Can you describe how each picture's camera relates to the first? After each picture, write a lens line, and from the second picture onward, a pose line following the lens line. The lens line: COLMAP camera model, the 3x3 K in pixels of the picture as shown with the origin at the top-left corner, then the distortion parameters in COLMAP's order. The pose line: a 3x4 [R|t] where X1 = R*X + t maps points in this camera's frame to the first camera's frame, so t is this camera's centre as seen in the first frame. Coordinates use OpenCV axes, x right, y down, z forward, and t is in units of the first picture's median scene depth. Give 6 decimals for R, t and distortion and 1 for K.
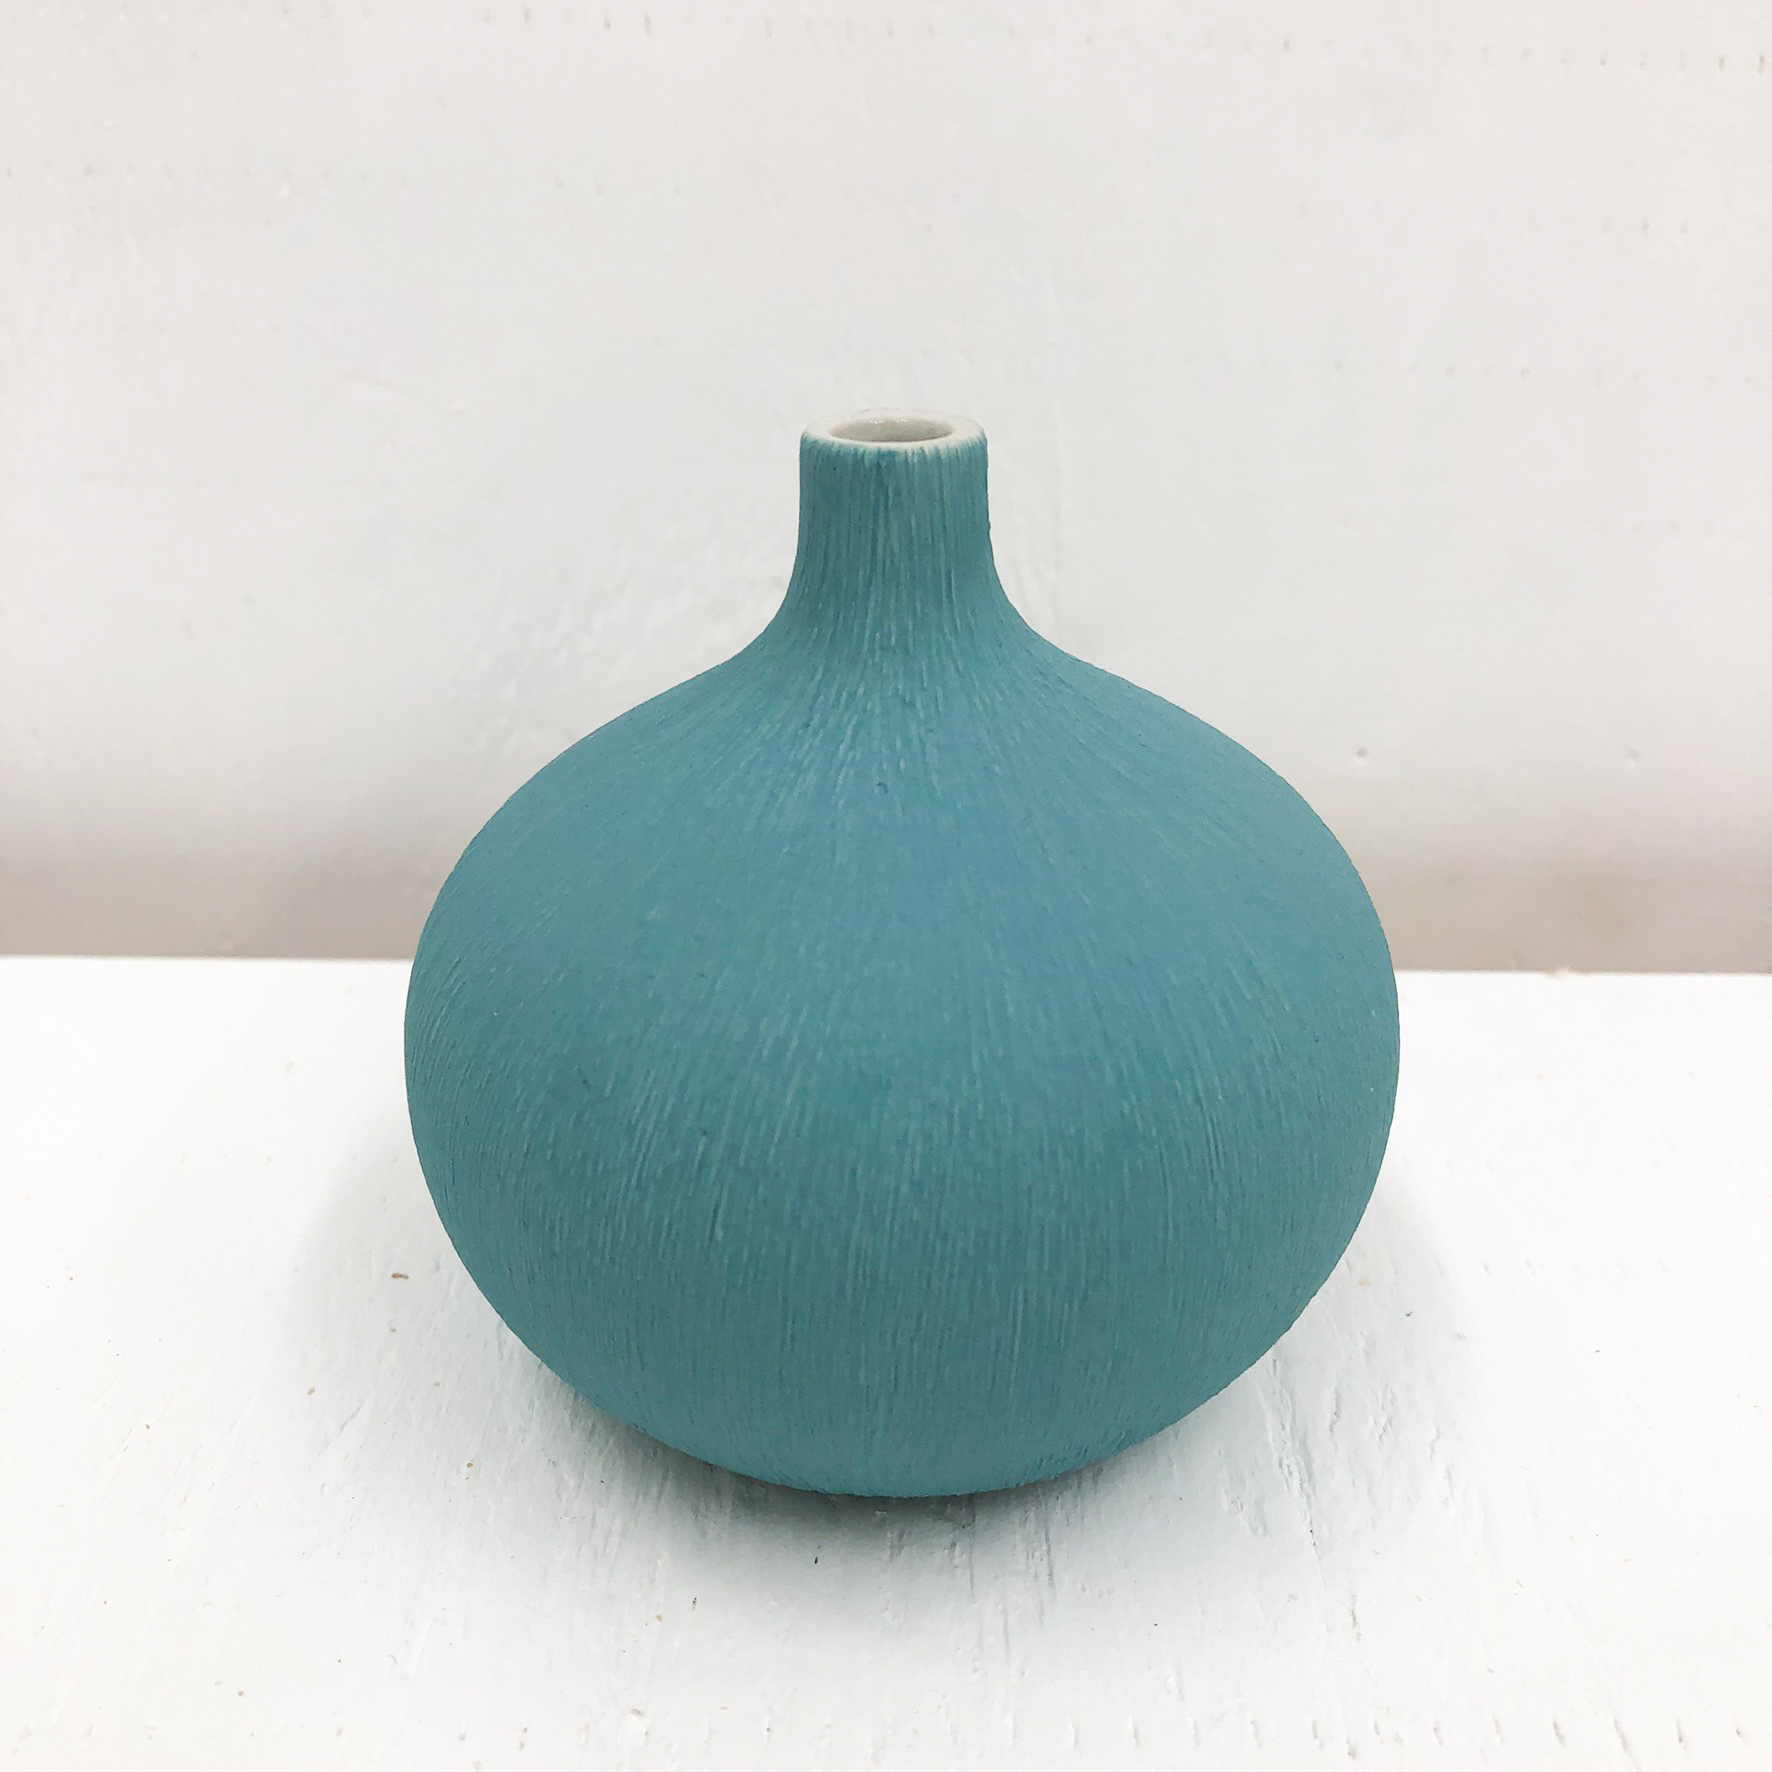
lens RADIAL K [[2039.7, 0, 881.1], [0, 2039.7, 883.9], [0, 0, 1]] dist [-0.007156, 0.000000]
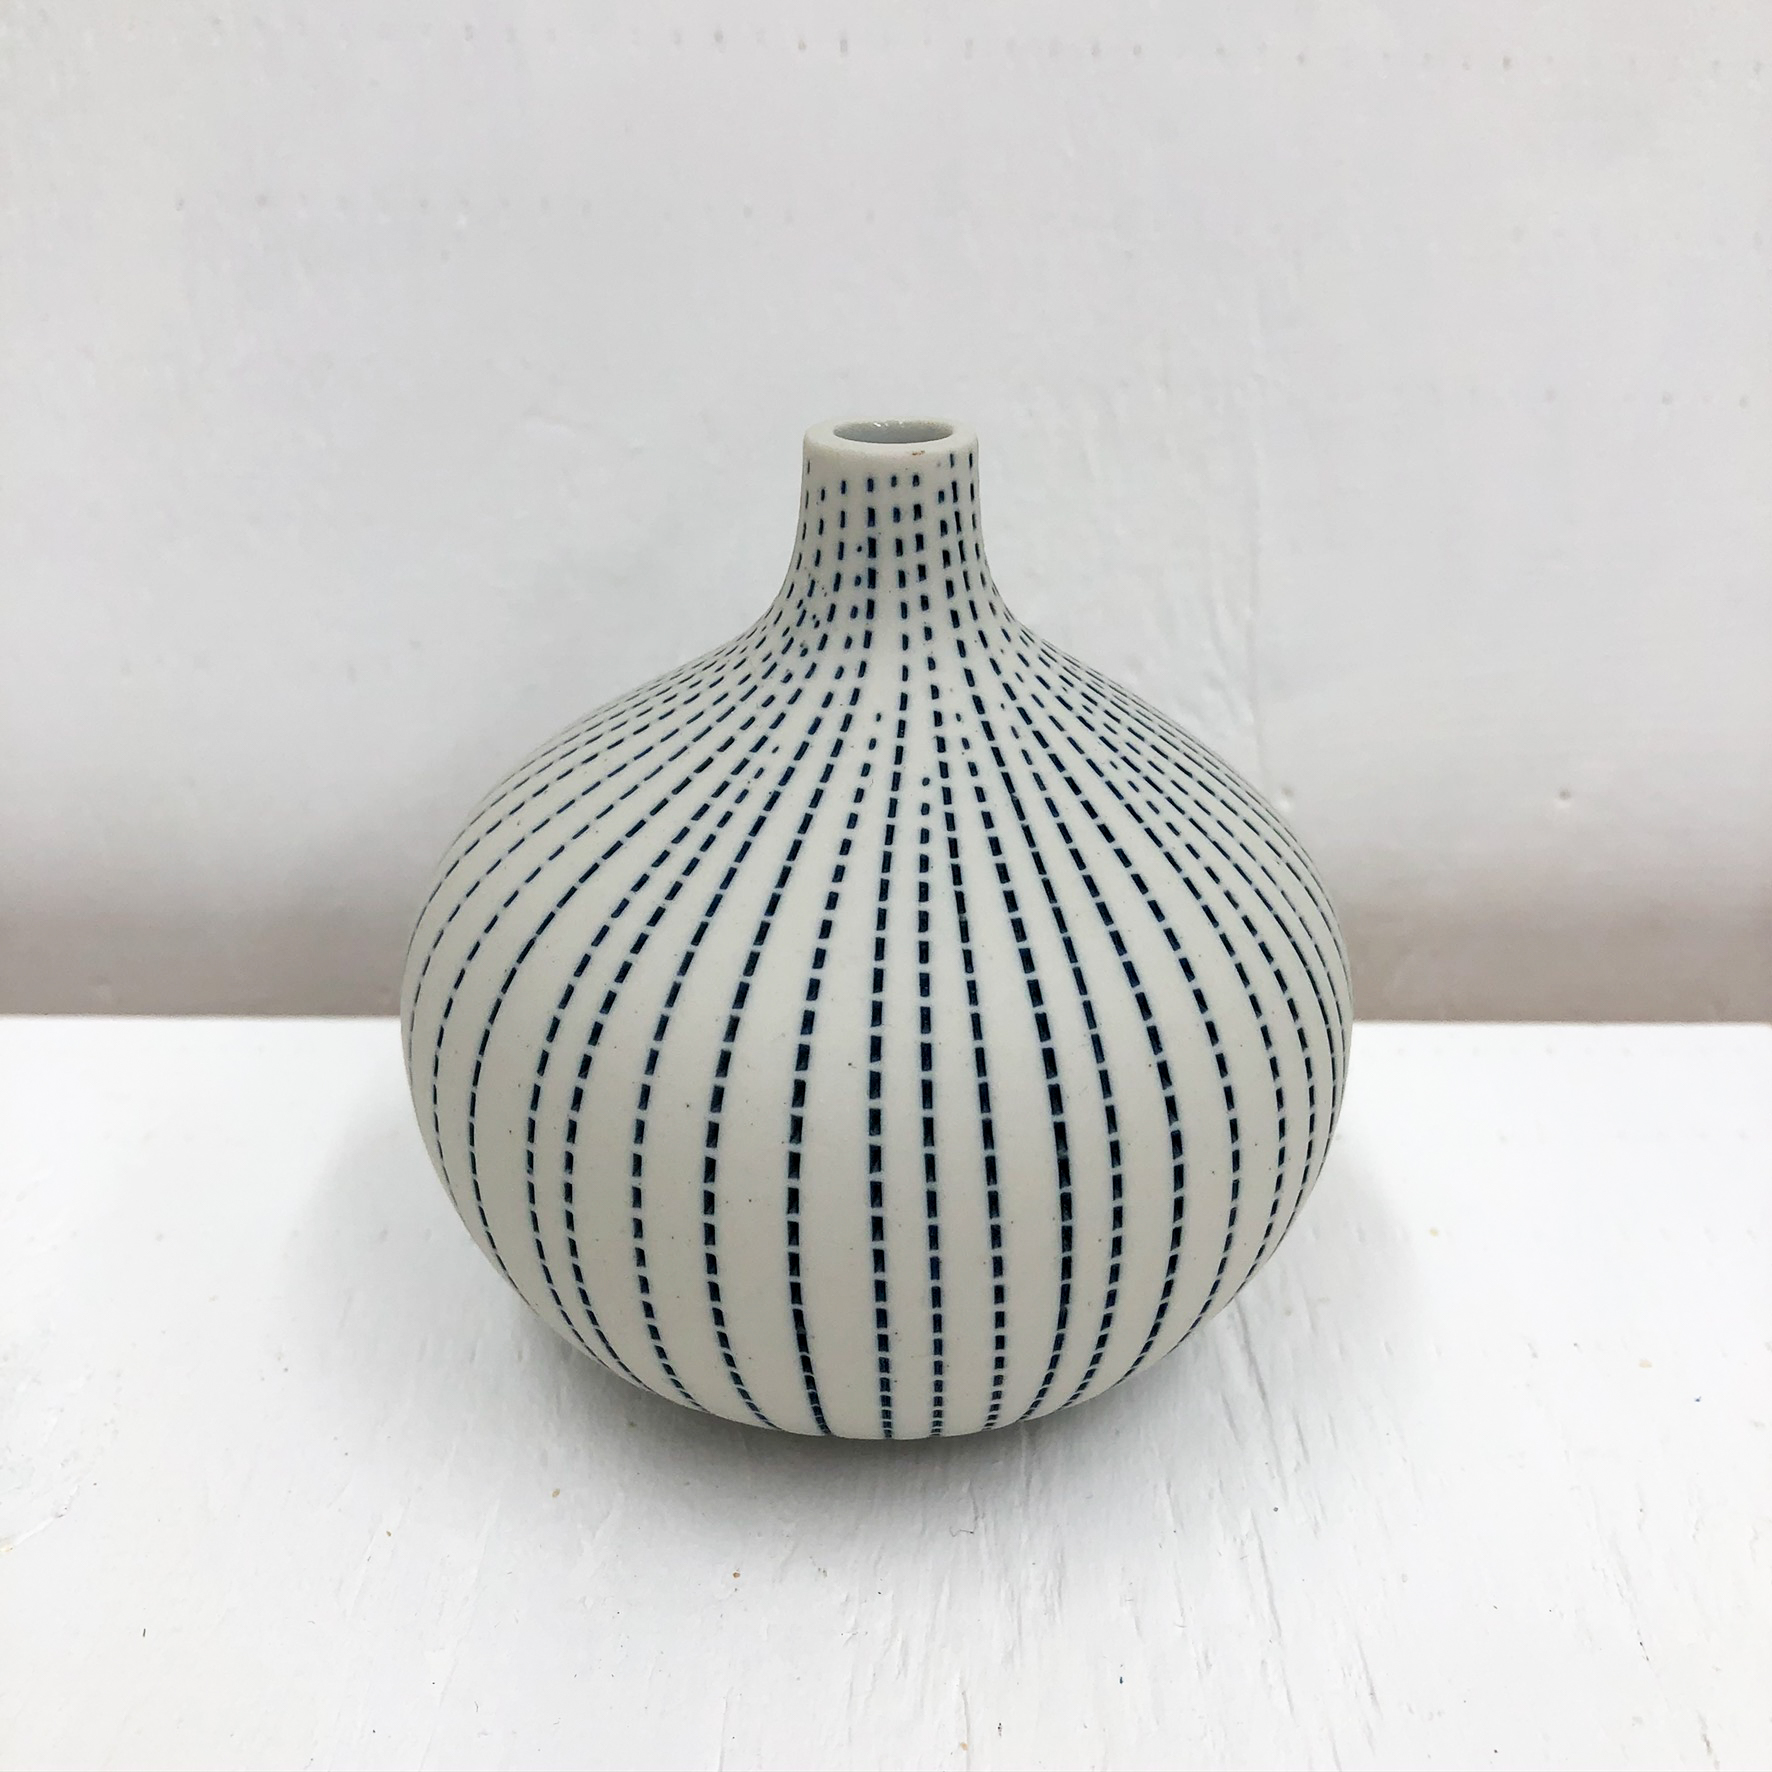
lens RADIAL K [[2039.7, 0, 882.4], [0, 2039.7, 886.0], [0, 0, 1]] dist [-0.007156, 0.000000]
pose [[0.999979, -0.006094, -0.002333, -0.097621], [0.006089, 0.999979, -0.002002, -0.023912], [0.002345, 0.001988, 0.999995, 0.040718]]
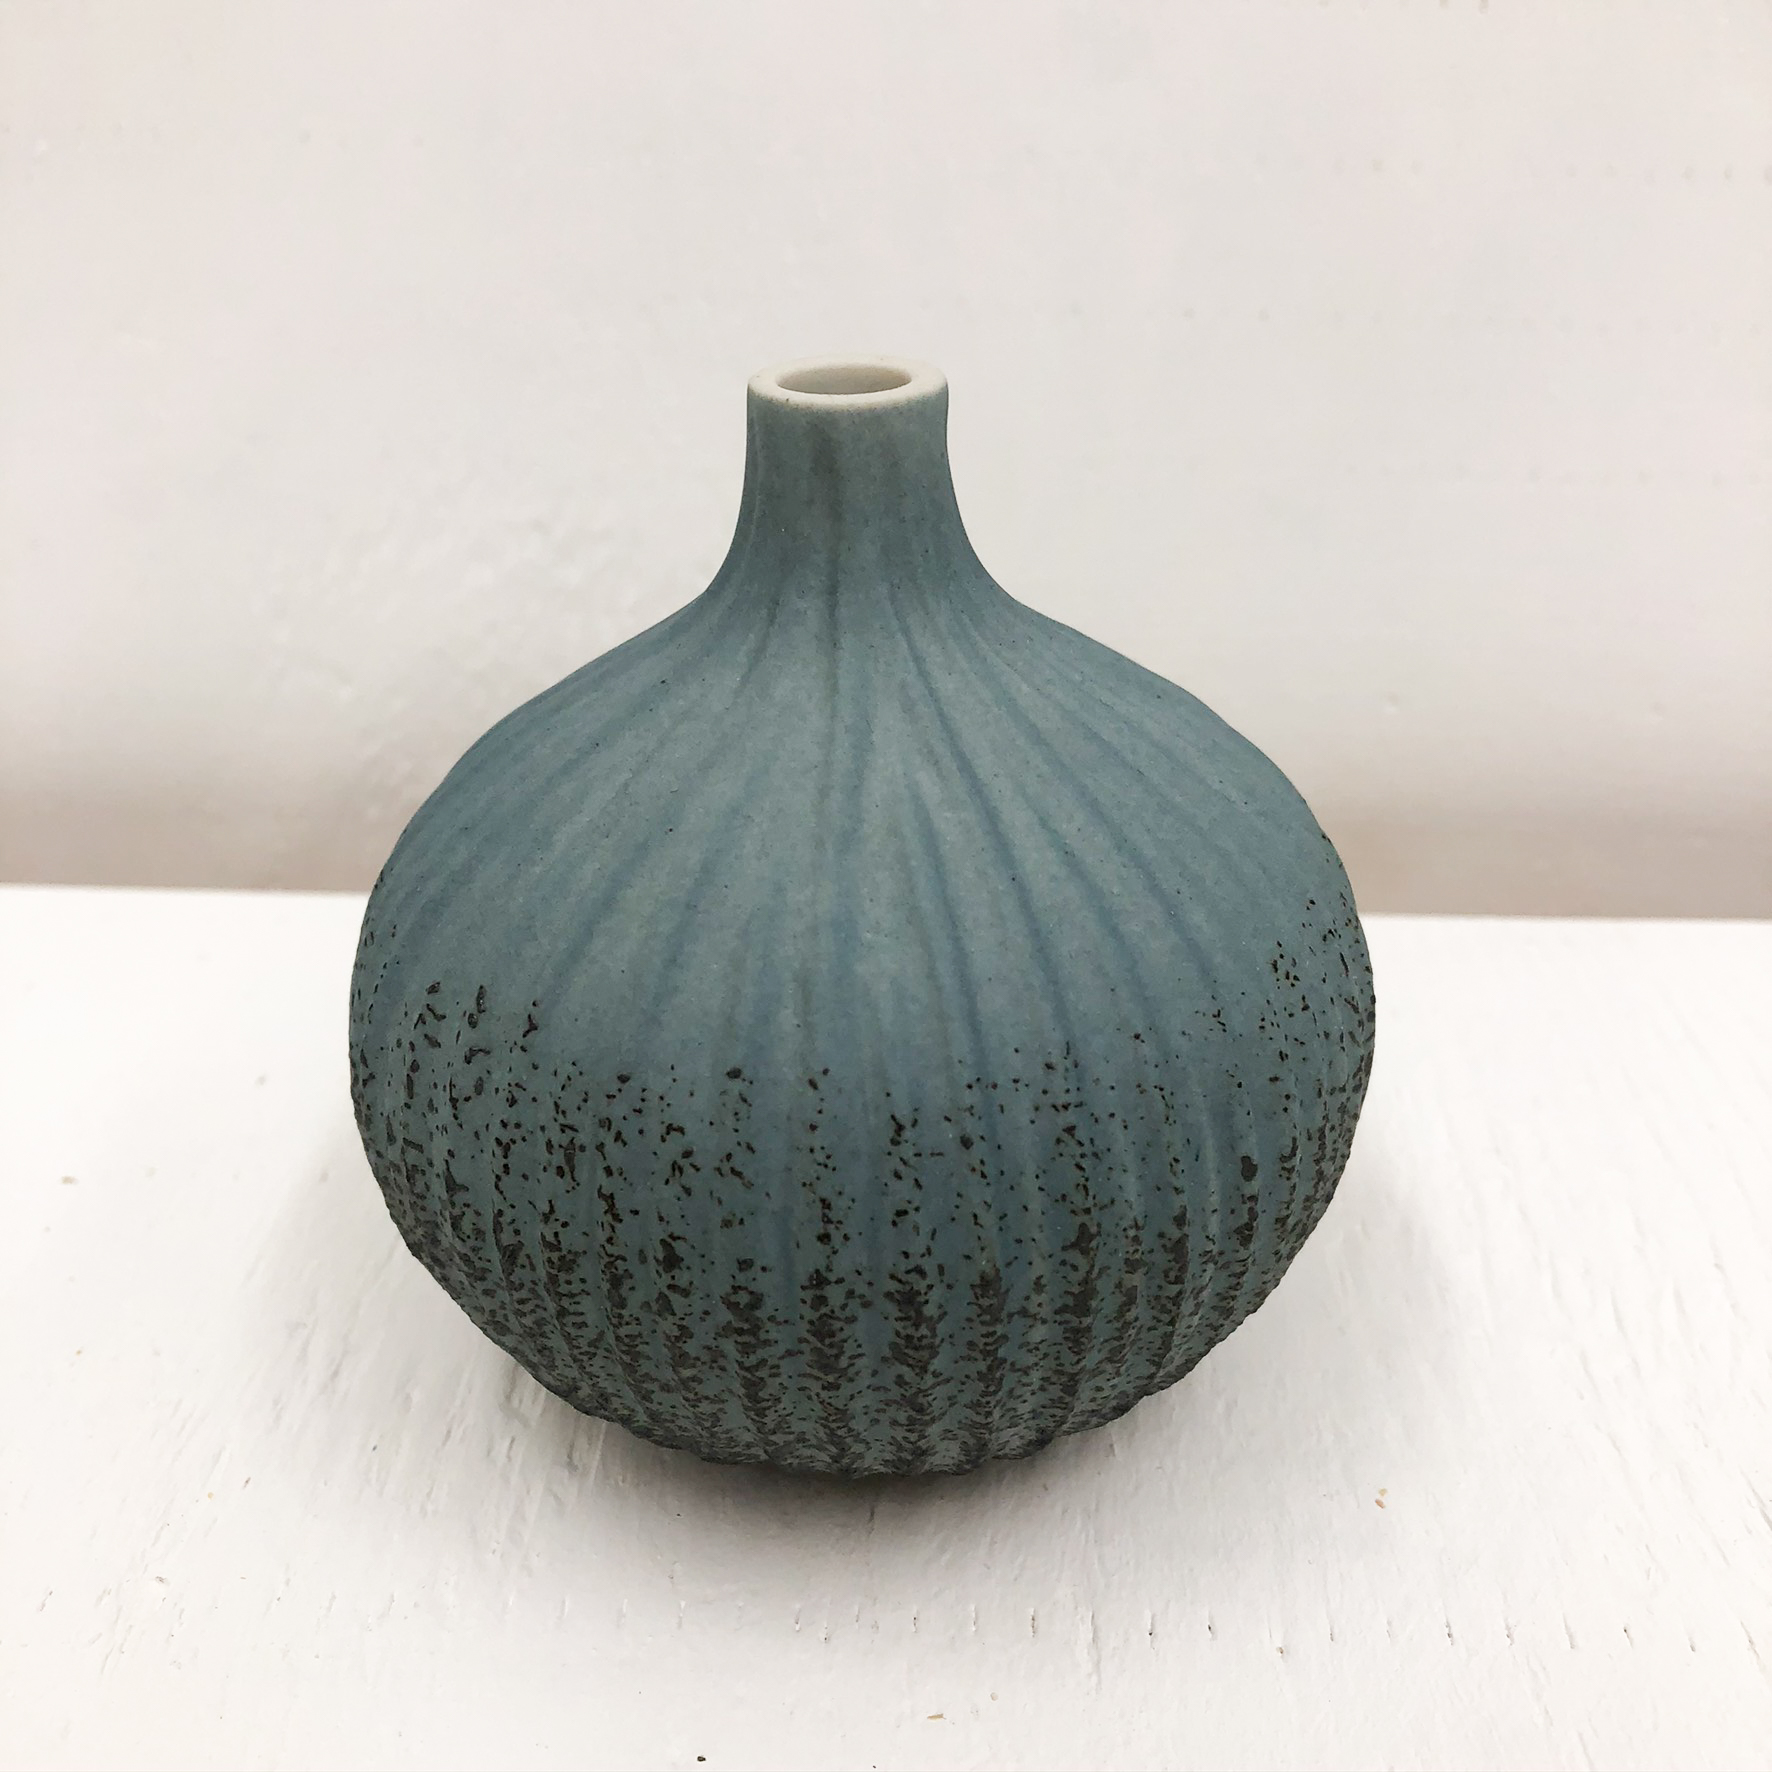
lens RADIAL K [[2039.7, 0, 892.2], [0, 2039.7, 886.0], [0, 0, 1]] dist [-0.007156, 0.000000]
pose [[0.998560, 0.009500, -0.052791, 0.204365], [-0.008530, 0.999791, 0.018568, 0.014644], [0.052956, -0.018091, 0.998433, -0.020795]]
